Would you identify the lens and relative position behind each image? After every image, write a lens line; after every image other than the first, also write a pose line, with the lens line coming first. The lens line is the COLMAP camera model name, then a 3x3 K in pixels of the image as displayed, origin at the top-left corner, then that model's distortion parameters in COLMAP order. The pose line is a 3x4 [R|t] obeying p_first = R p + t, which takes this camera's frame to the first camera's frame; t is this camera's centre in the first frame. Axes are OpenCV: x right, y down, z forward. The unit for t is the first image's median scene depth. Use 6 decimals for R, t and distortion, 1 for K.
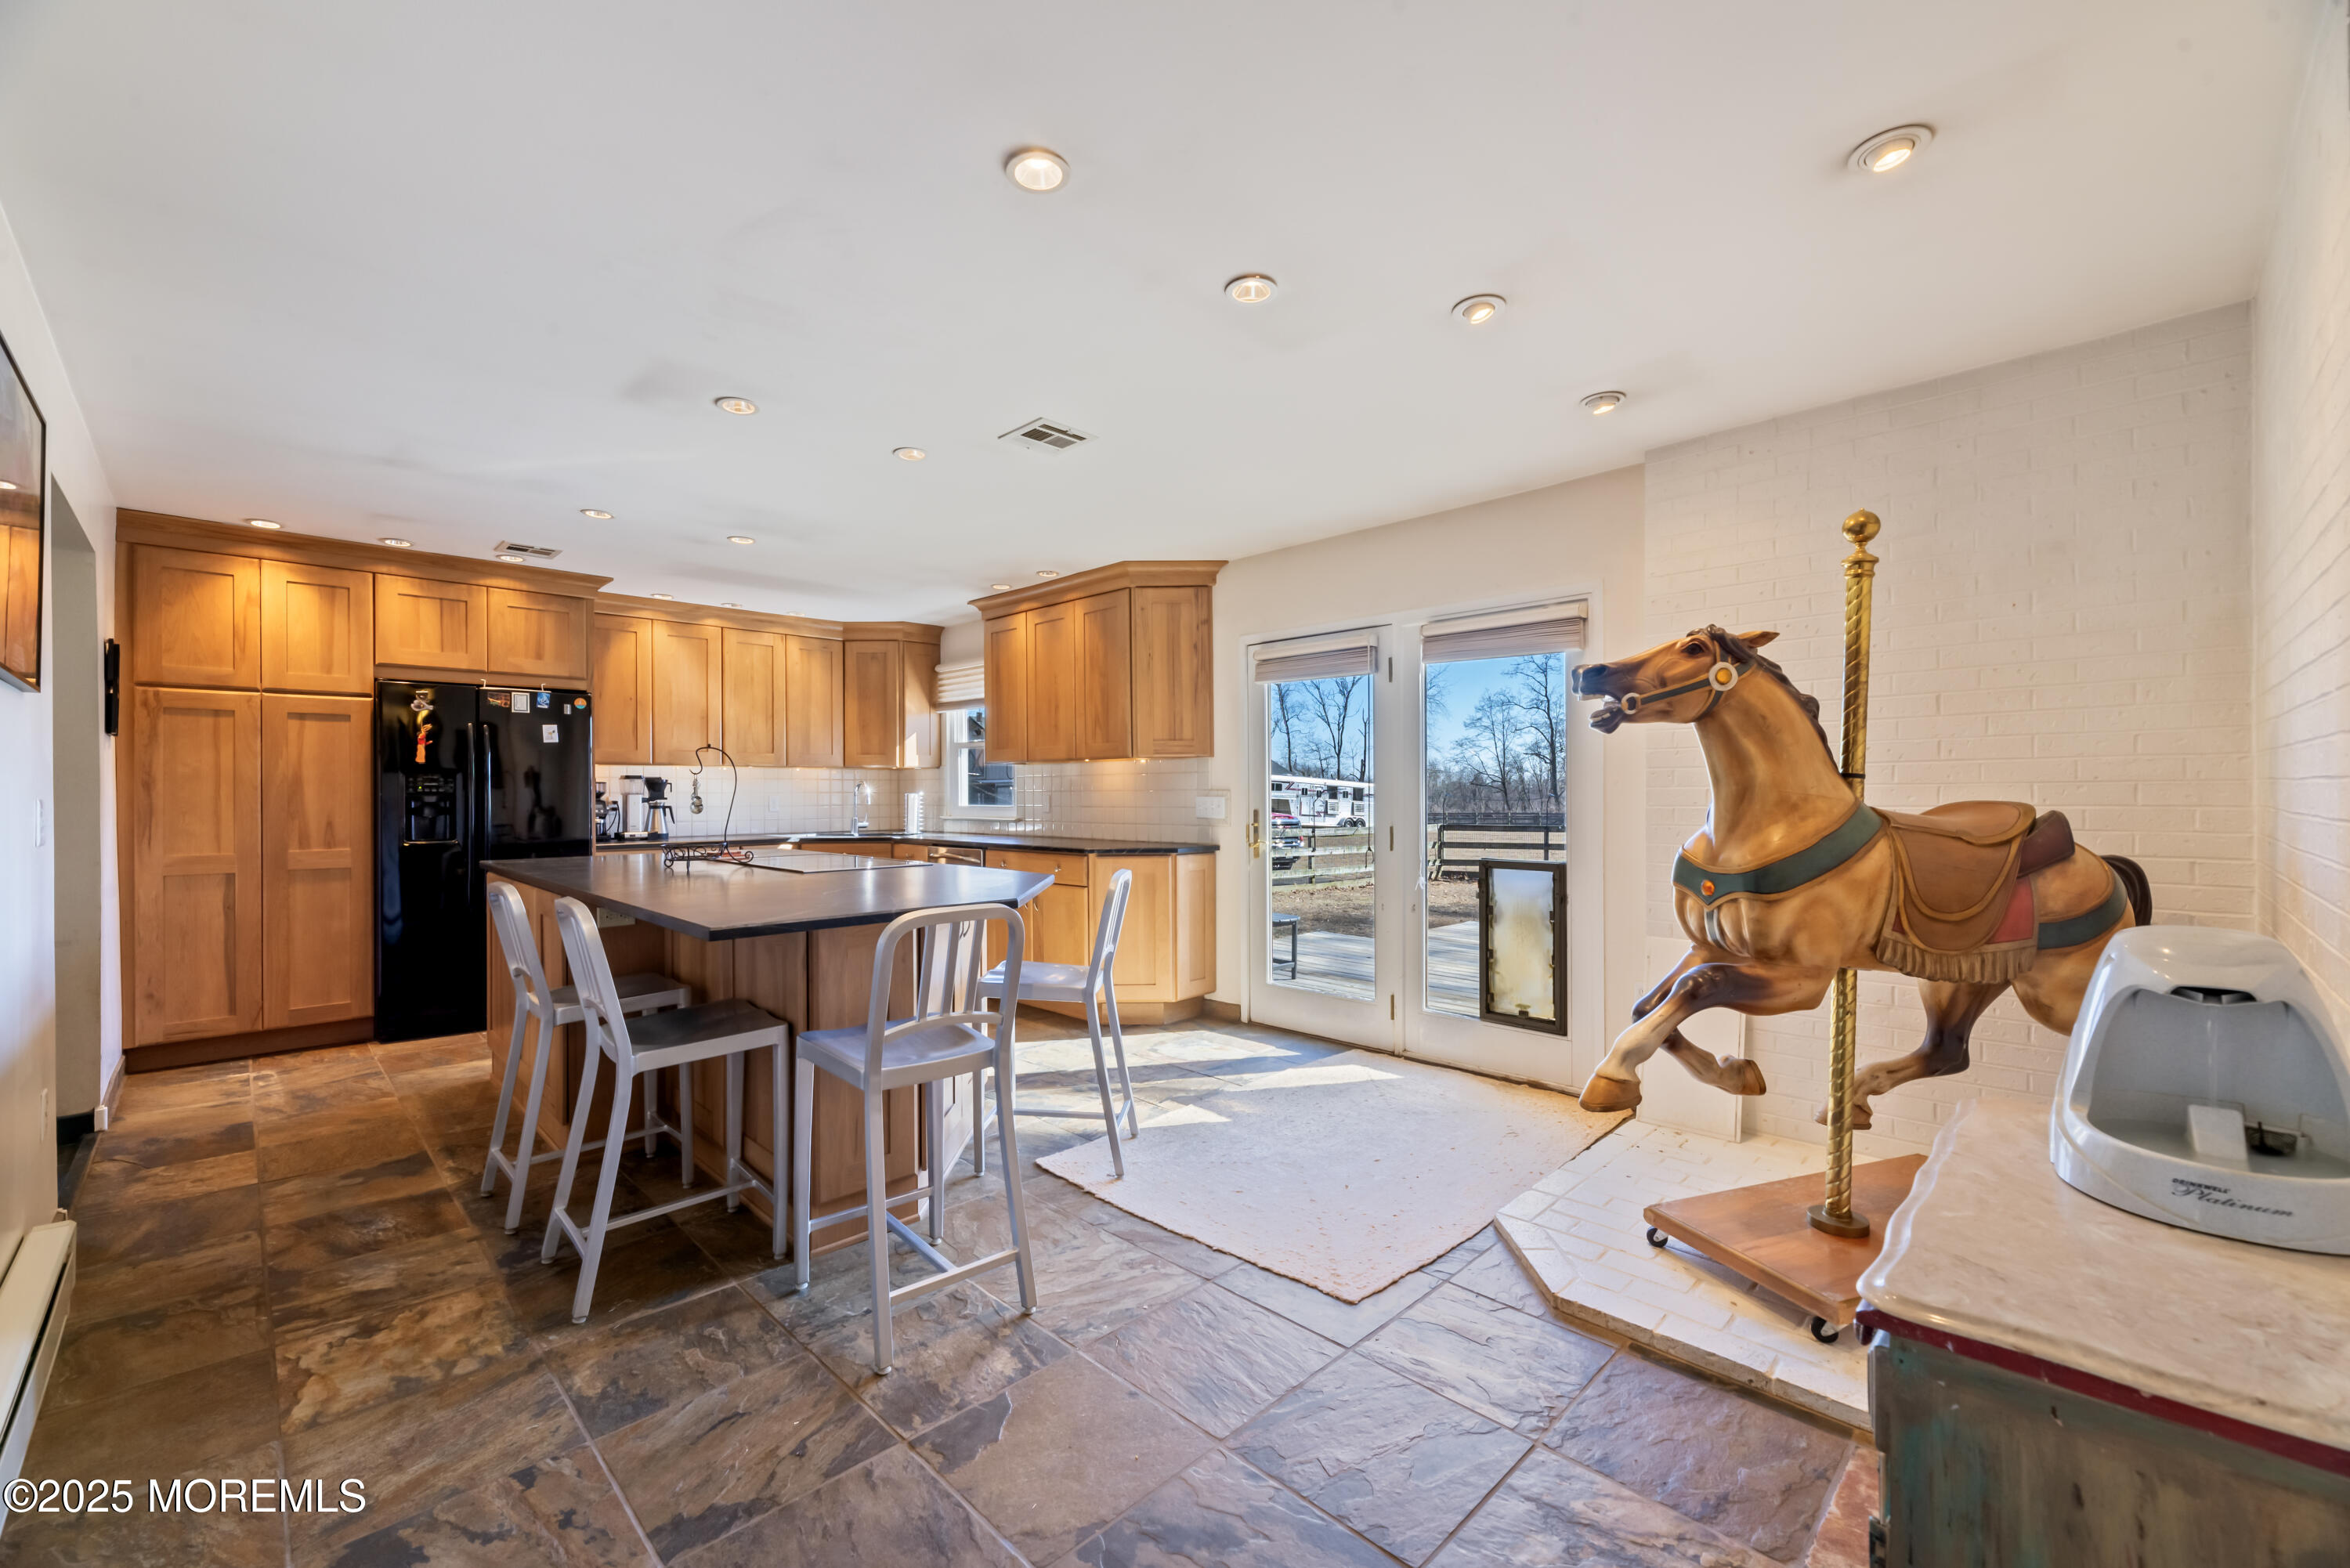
lens RADIAL K [[956.4, 0, 1171.9], [0, 956.4, 791.0], [0, 0, 1]] dist [-0.001295, 0.000193]
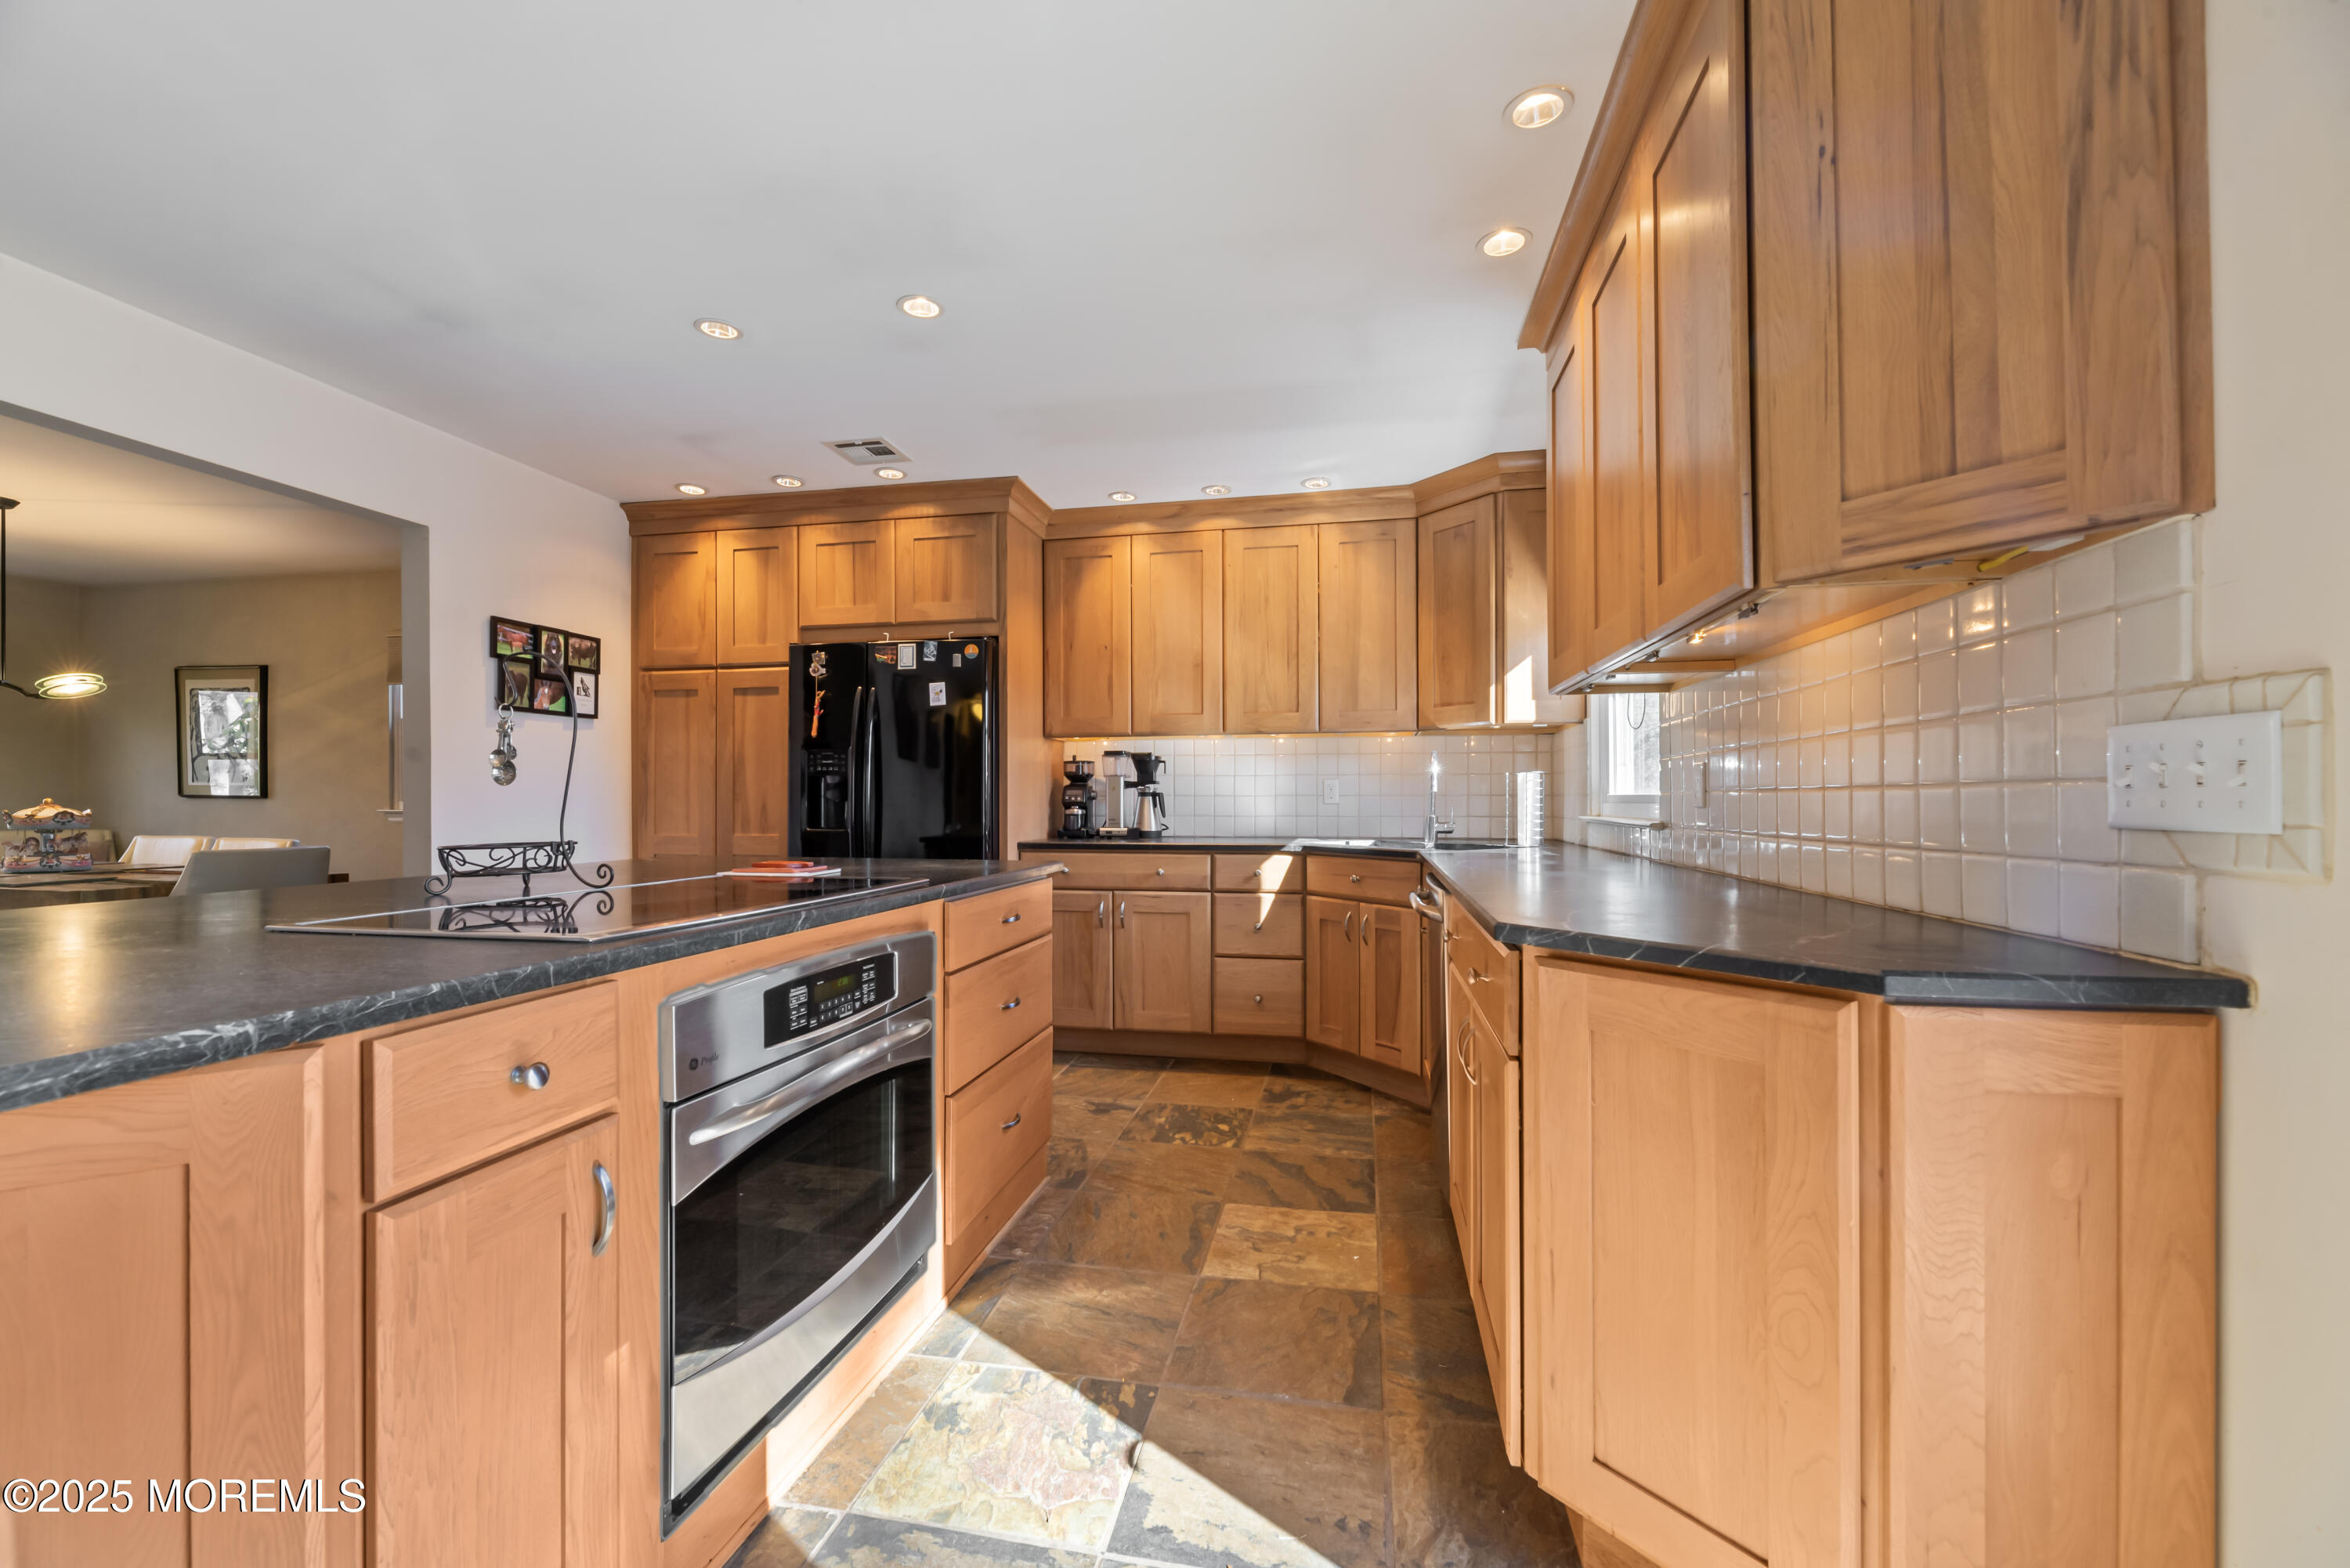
lens RADIAL K [[956.4, 0, 1165.0], [0, 956.4, 799.6], [0, 0, 1]] dist [-0.001295, 0.000193]
pose [[0.557536, 0.003146, -0.830147, 0.086185], [0.000476, 0.999991, 0.004109, 0.021554], [0.830153, -0.002687, 0.557530, 0.729493]]
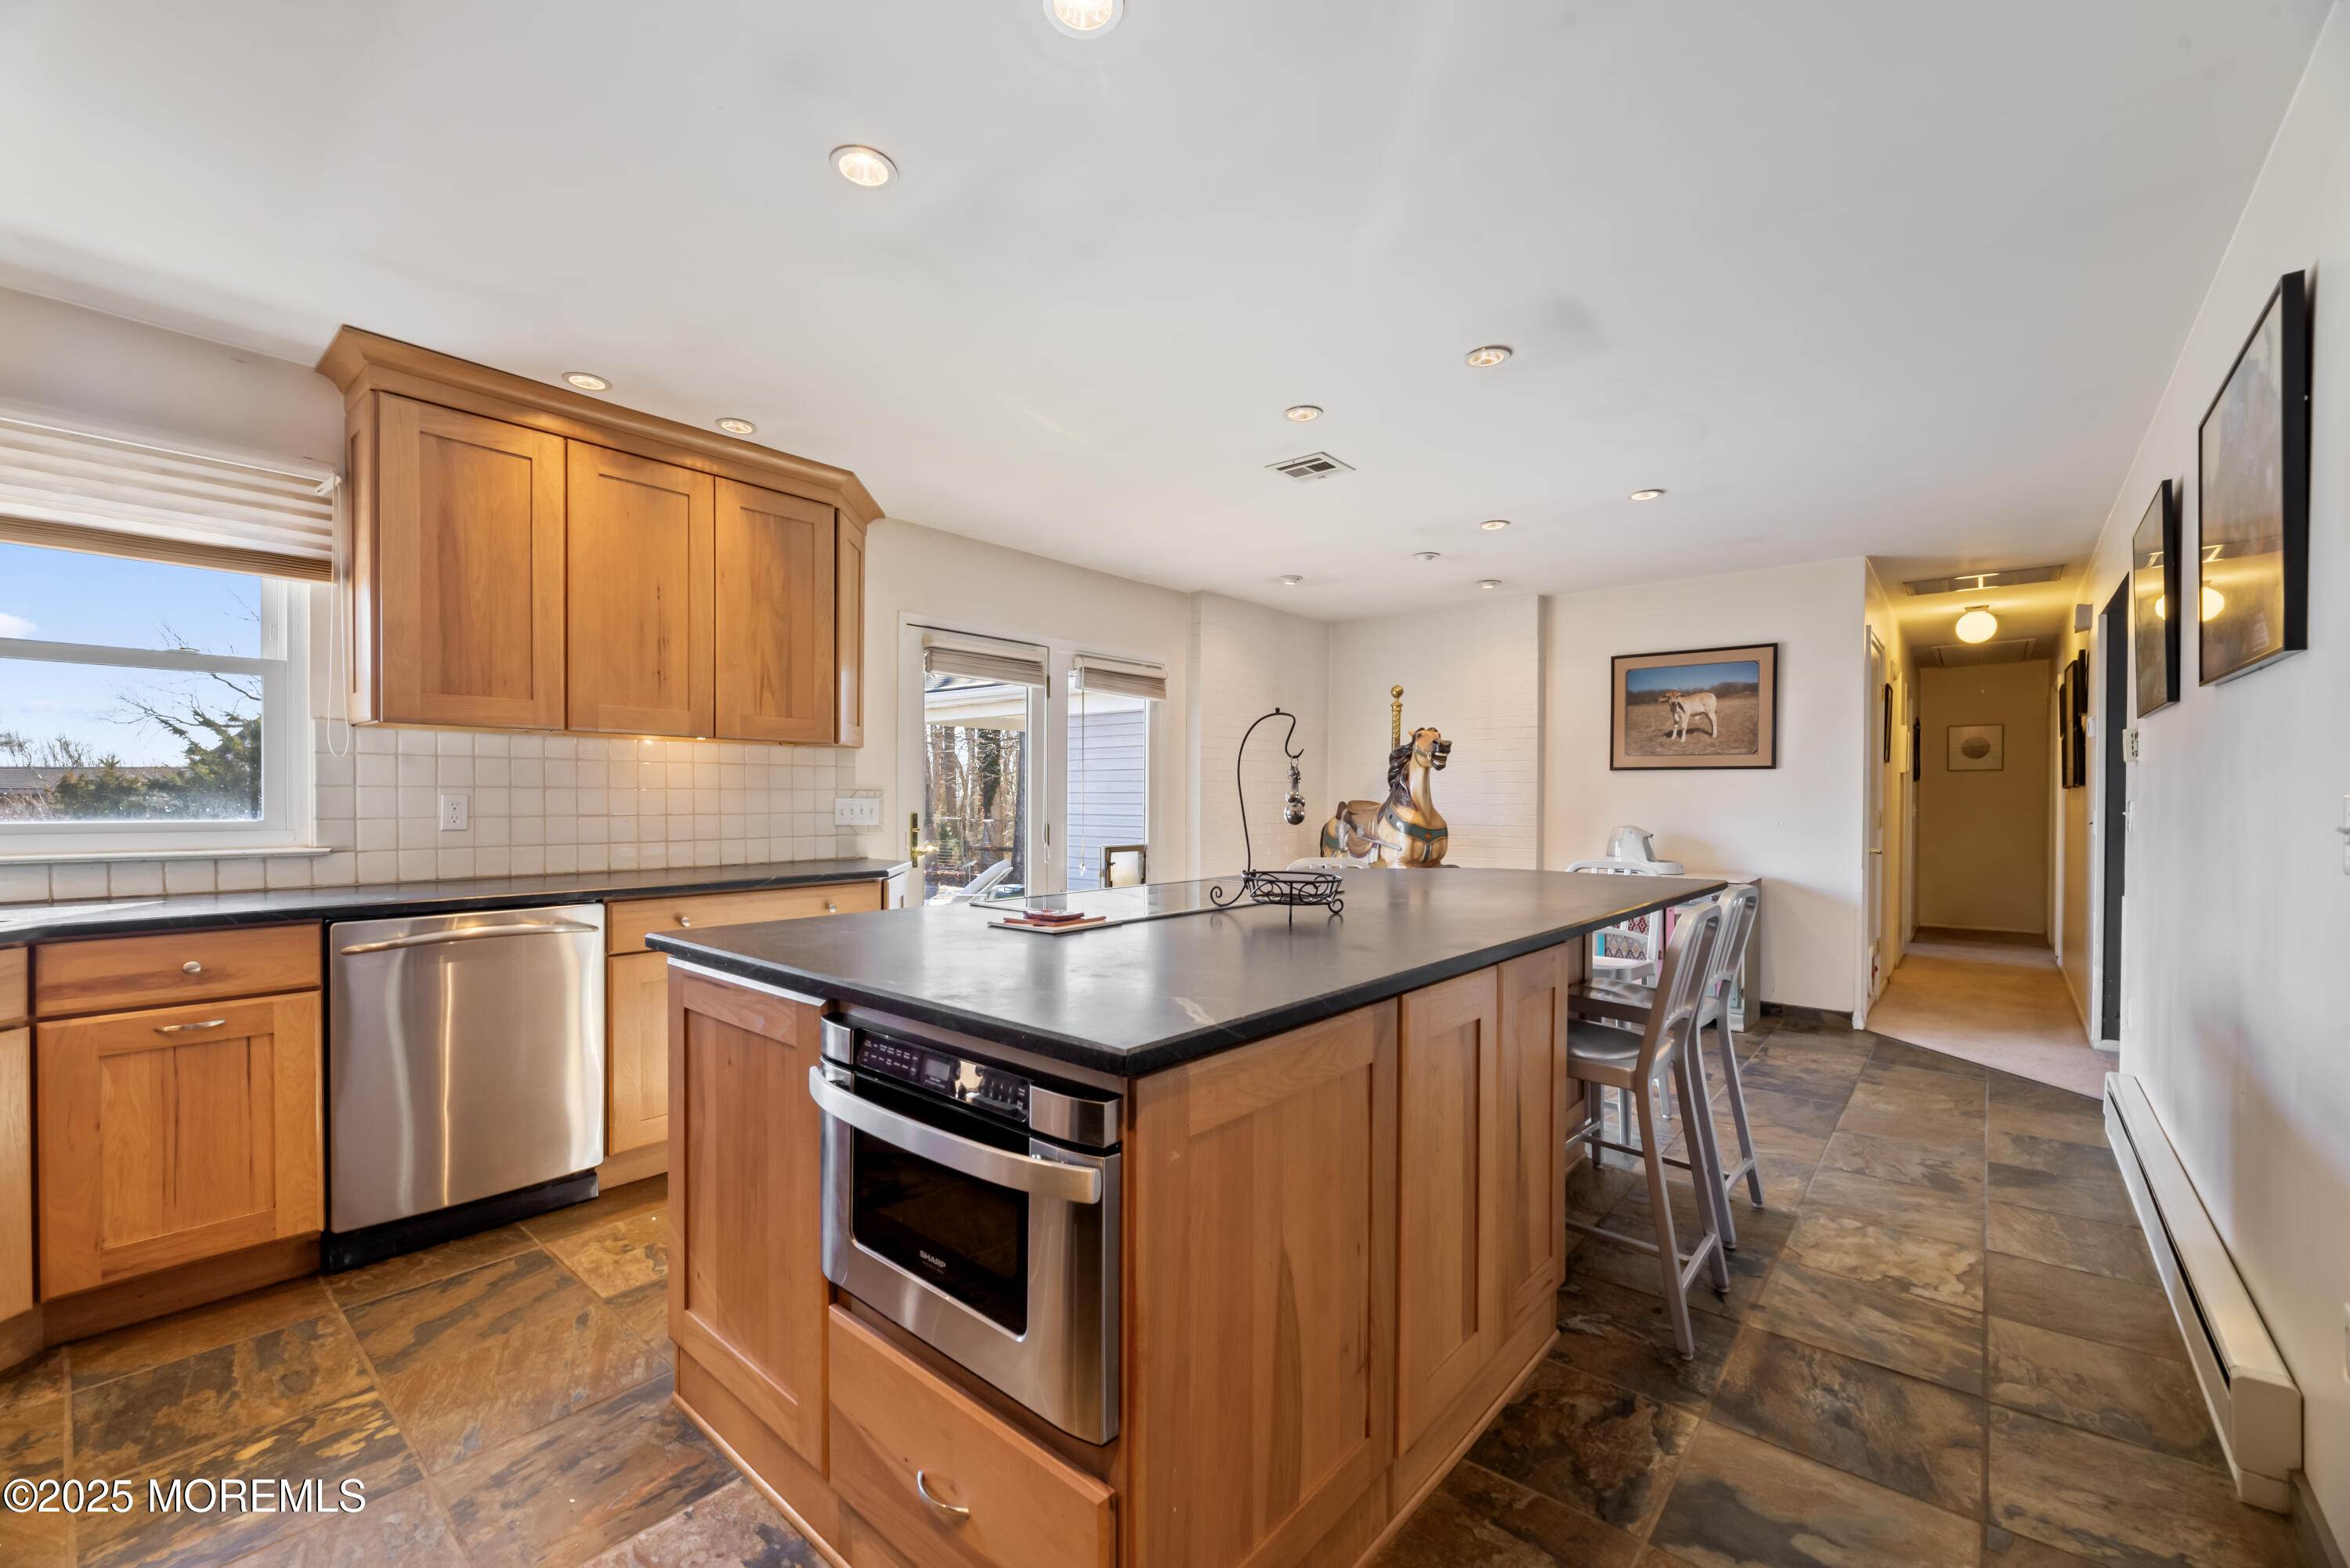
lens RADIAL K [[956.4, 0, 1164.0], [0, 956.4, 810.3], [0, 0, 1]] dist [-0.001295, 0.000193]
pose [[-0.081673, -0.011133, 0.996597, -0.785502], [-0.006044, 0.999925, 0.010675, 0.005852], [-0.996641, -0.005151, -0.081734, 0.818124]]
